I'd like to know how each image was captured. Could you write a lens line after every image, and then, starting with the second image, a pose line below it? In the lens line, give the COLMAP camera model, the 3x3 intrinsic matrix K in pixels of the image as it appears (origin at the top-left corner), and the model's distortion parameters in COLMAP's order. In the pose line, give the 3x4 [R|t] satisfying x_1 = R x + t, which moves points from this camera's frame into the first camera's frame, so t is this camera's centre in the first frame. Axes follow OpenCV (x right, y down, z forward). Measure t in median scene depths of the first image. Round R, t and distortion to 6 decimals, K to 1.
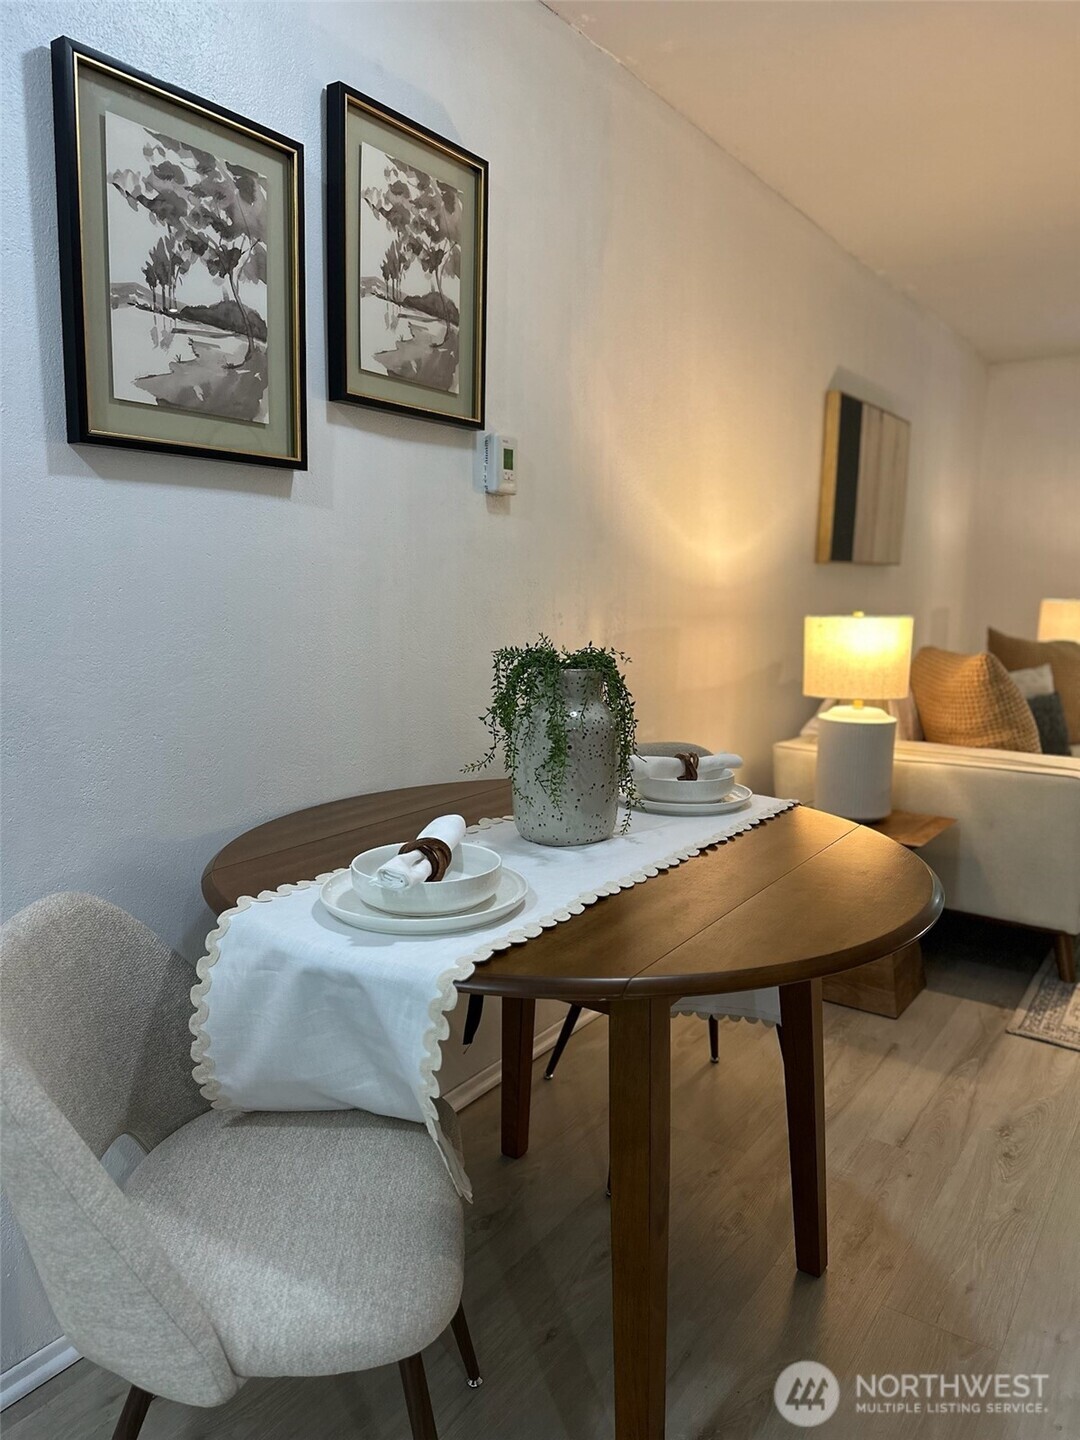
lens RADIAL K [[1018.6, 0, 539.5], [0, 1018.6, 720.1], [0, 0, 1]] dist [-0.032205, -0.013970]
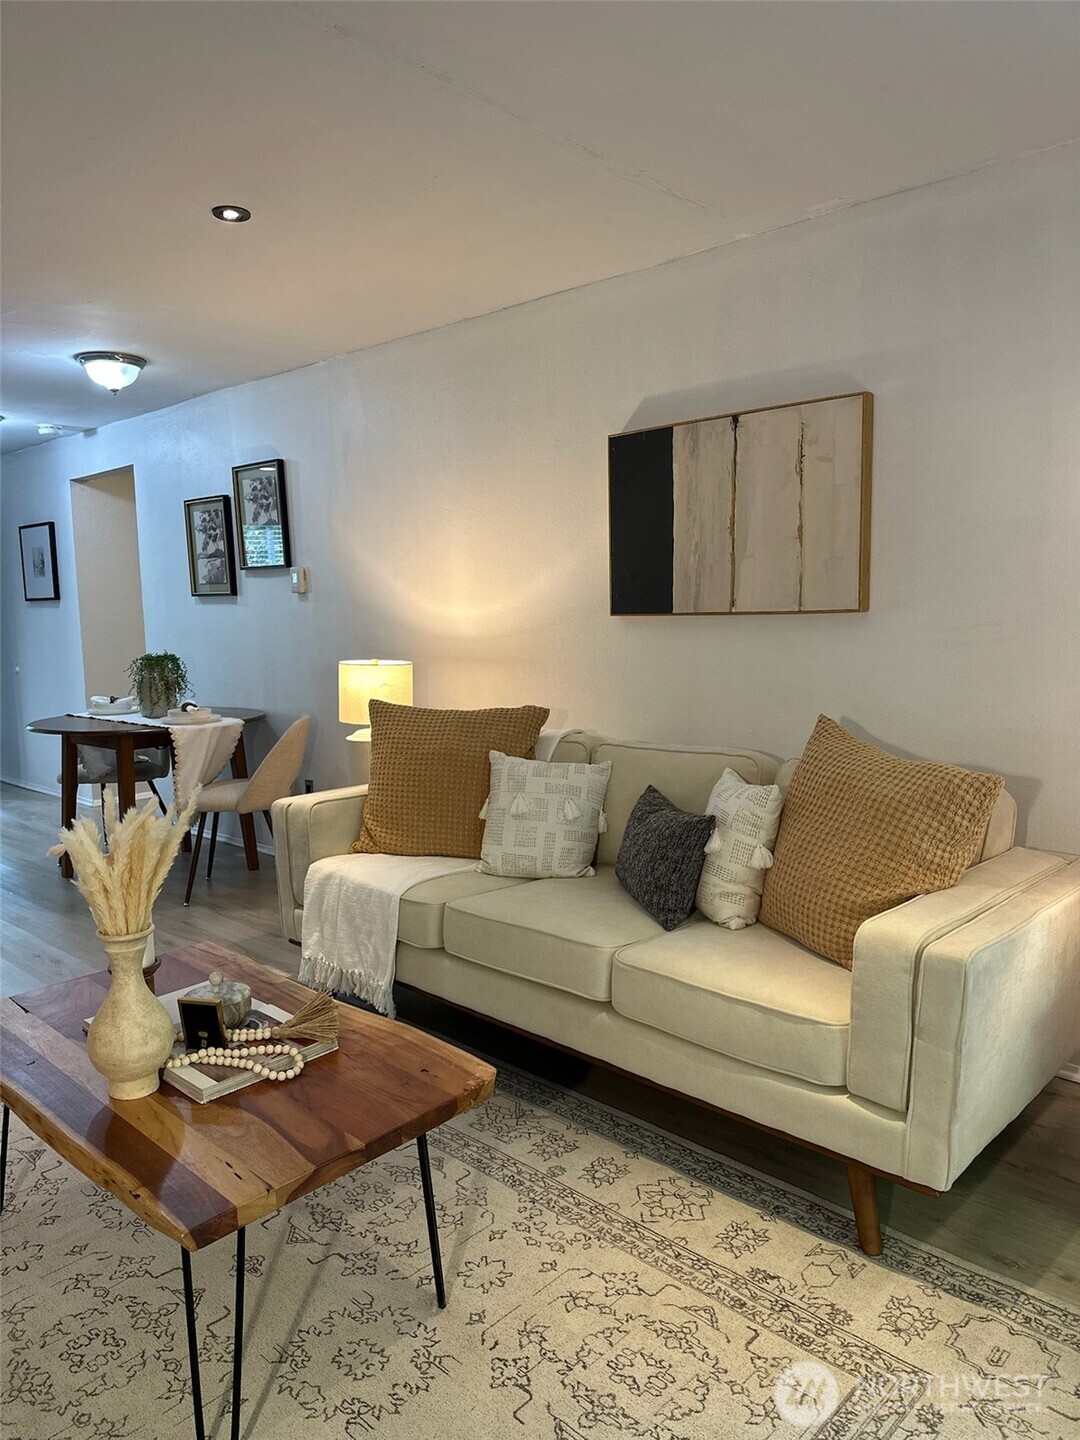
lens RADIAL K [[1018.6, 0, 539.8], [0, 1018.6, 719.9], [0, 0, 1]] dist [-0.032205, -0.013970]
pose [[-0.124675, 0.090197, -0.988089, 2.624478], [-0.133986, 0.985207, 0.106840, -0.315467], [0.983109, 0.145711, -0.110746, 2.225770]]
